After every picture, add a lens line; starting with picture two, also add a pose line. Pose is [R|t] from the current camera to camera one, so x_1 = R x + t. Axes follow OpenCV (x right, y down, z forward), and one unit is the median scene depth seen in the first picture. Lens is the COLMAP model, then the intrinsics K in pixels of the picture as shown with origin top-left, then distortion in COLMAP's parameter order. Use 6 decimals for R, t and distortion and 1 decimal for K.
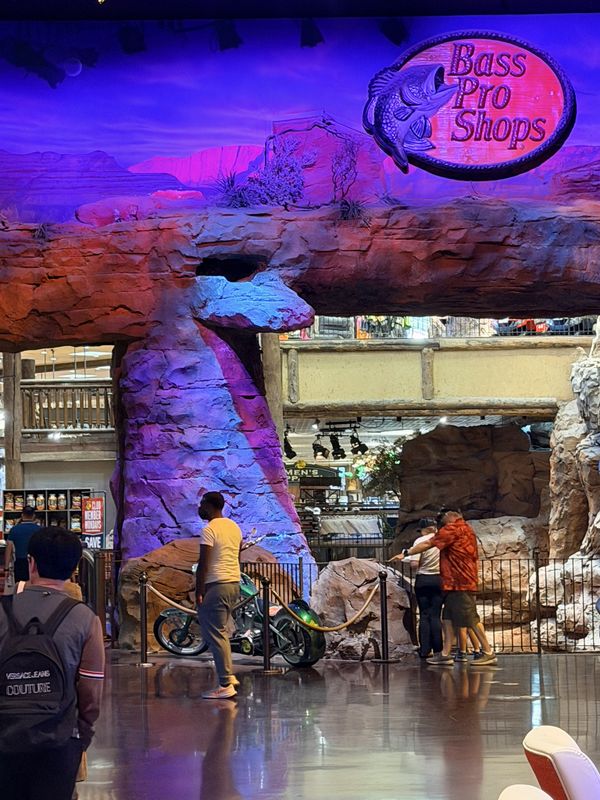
lens RADIAL K [[1889.4, 0, 299.7], [0, 1889.4, 400.5], [0, 0, 1]] dist [0.057243, 0.000000]
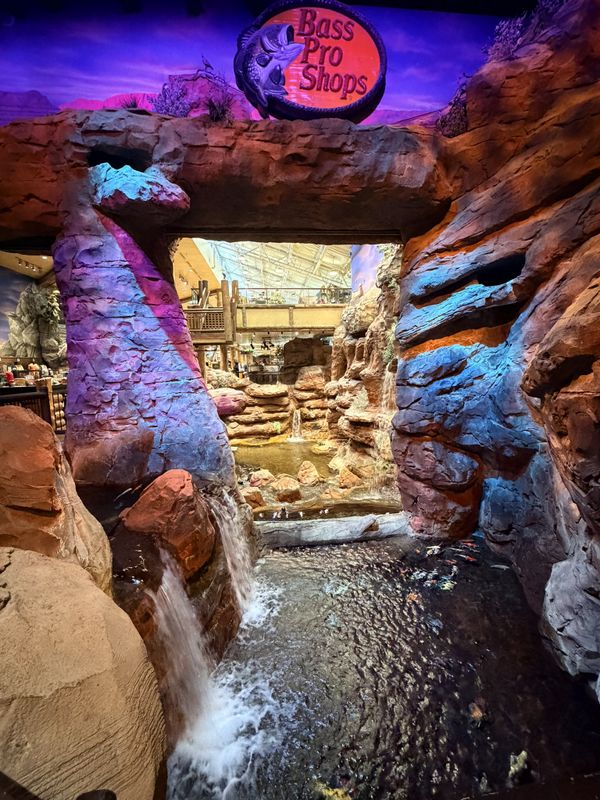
lens RADIAL K [[321.0, 0, 300.5], [0, 321.0, 402.9], [0, 0, 1]] dist [0.002094, -0.000040]
pose [[0.996333, -0.019449, 0.083315, 0.058806], [0.004490, 0.984364, 0.176087, 0.046086], [-0.085437, -0.175068, 0.980842, 0.755864]]
